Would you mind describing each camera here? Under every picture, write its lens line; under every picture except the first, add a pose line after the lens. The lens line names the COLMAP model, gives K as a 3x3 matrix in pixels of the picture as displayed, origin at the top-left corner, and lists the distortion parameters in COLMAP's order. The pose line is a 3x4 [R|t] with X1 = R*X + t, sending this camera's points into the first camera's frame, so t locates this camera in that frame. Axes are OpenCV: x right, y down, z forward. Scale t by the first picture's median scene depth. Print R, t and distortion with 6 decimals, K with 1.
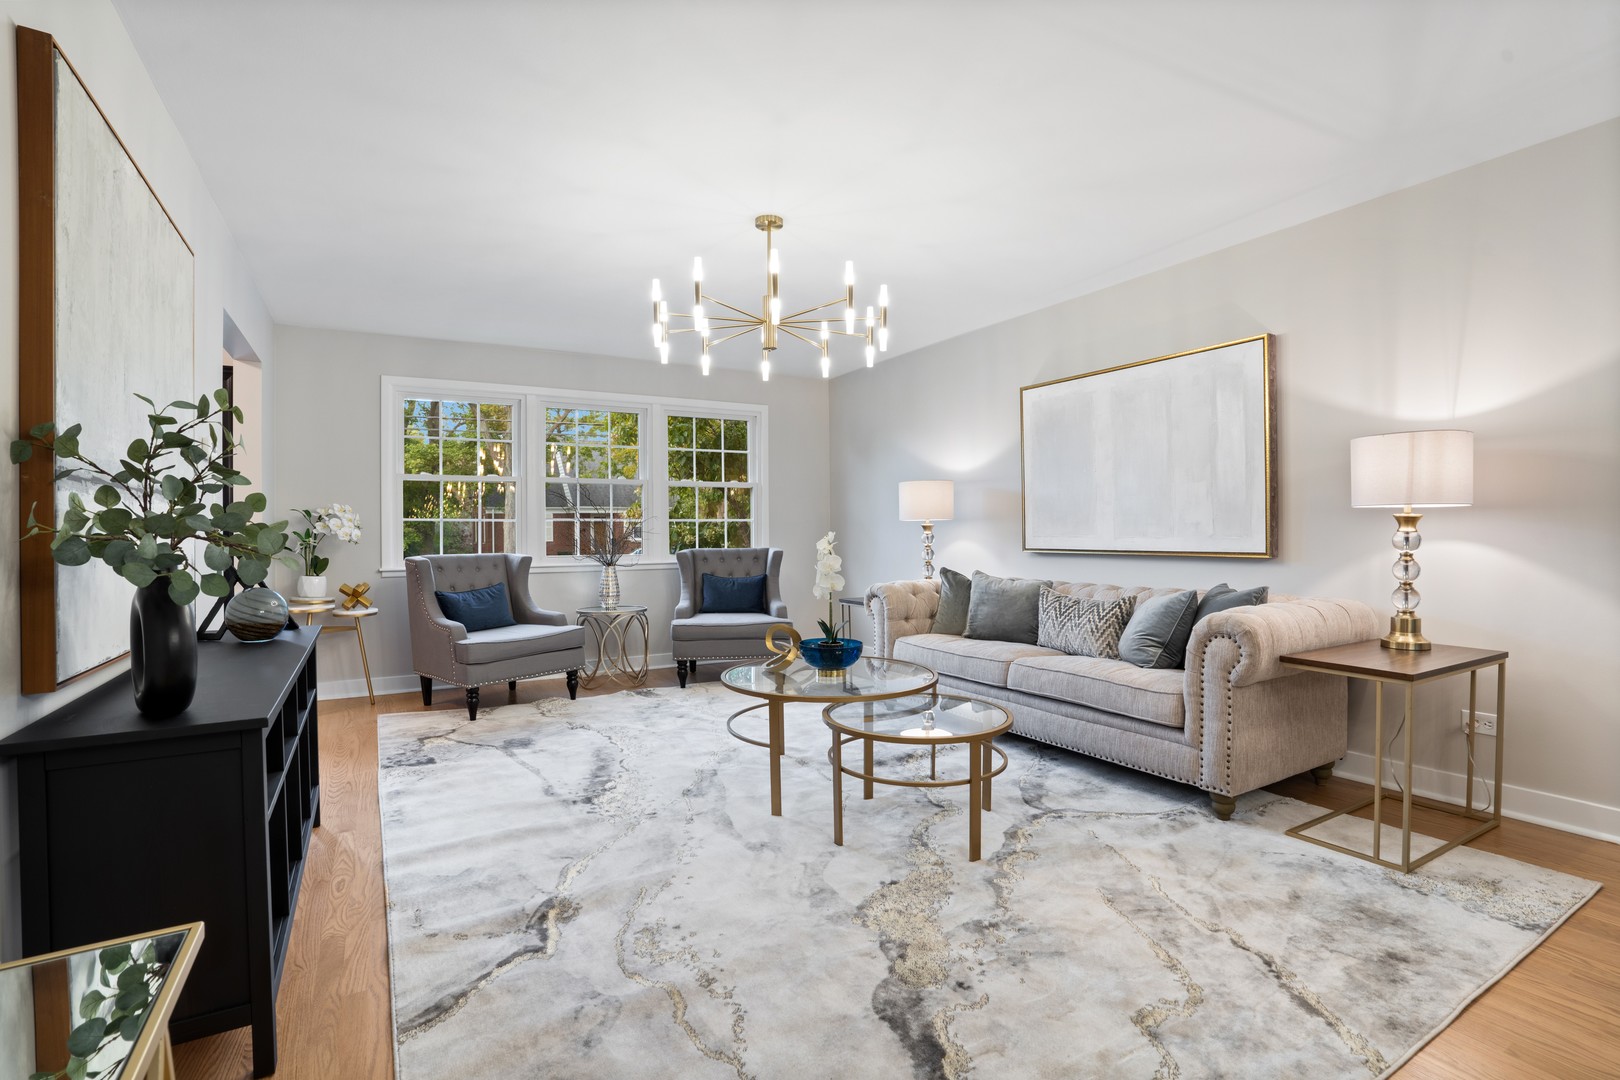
lens RADIAL K [[749.8, 0, 801.2], [0, 749.8, 529.0], [0, 0, 1]] dist [-0.061051, 0.000408]
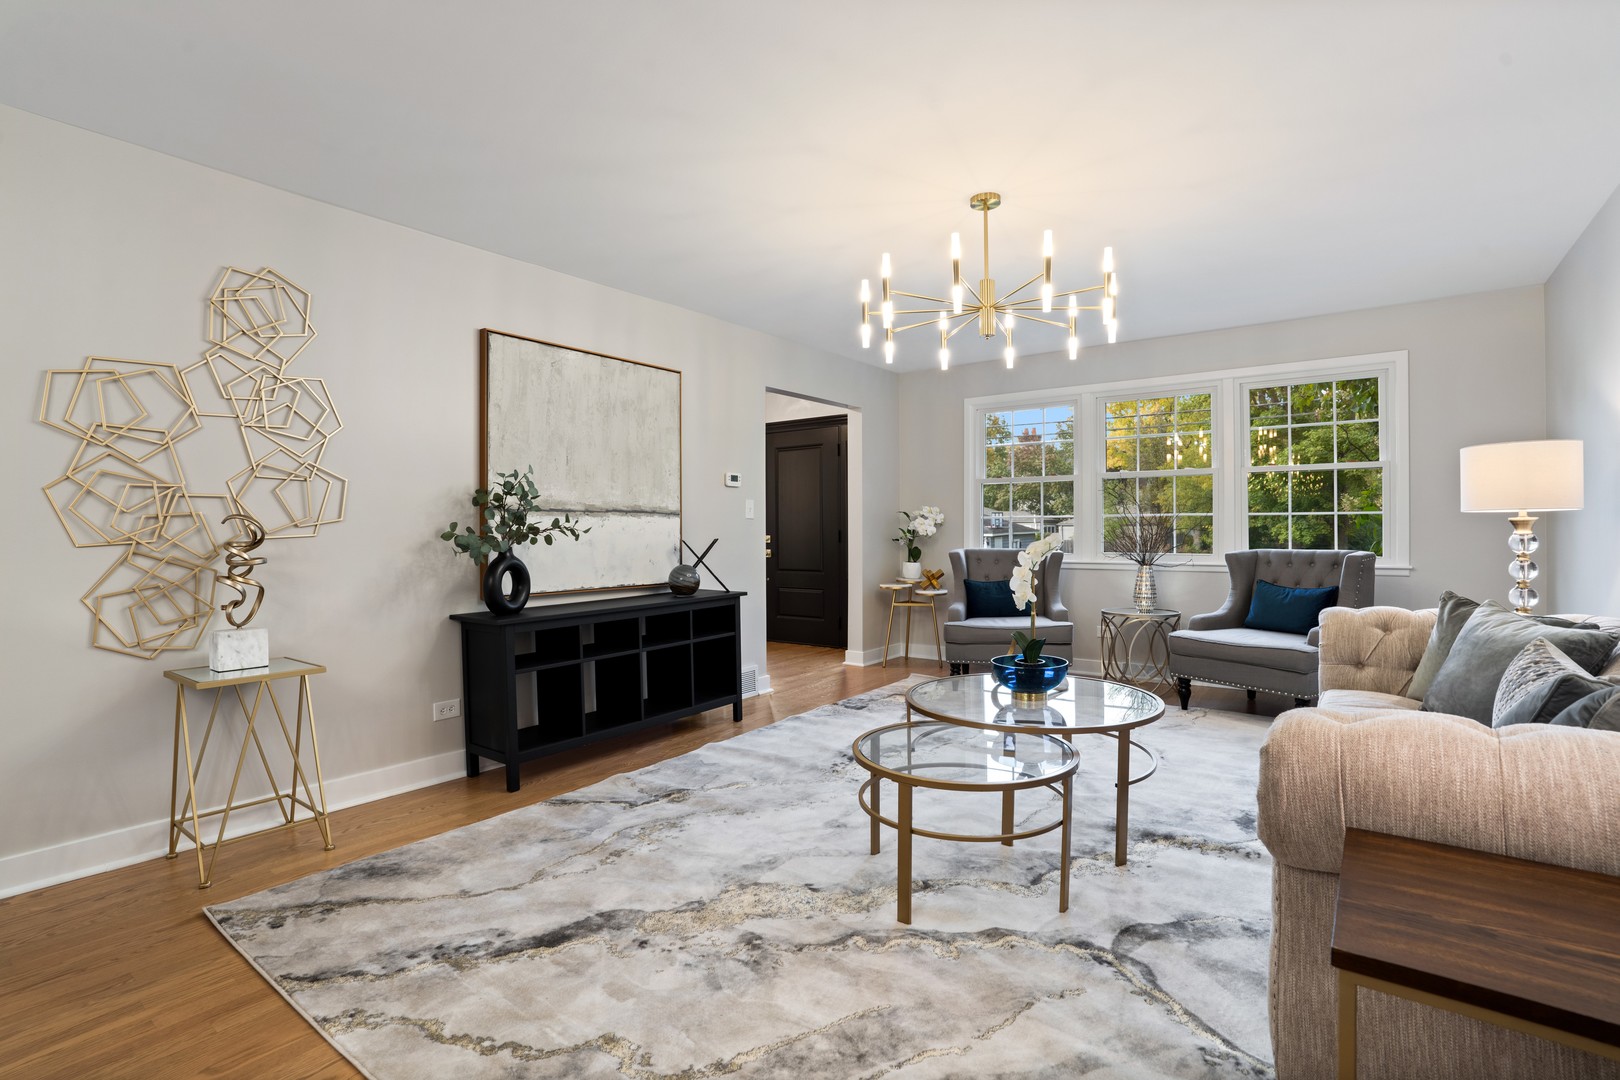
lens RADIAL K [[749.8, 0, 801.2], [0, 749.8, 529.0], [0, 0, 1]] dist [-0.061051, 0.000408]
pose [[0.403738, 0.002975, -0.914870, 0.837052], [0.006403, 0.999961, 0.006078, -0.008327], [0.914852, -0.008312, 0.403703, 0.482561]]
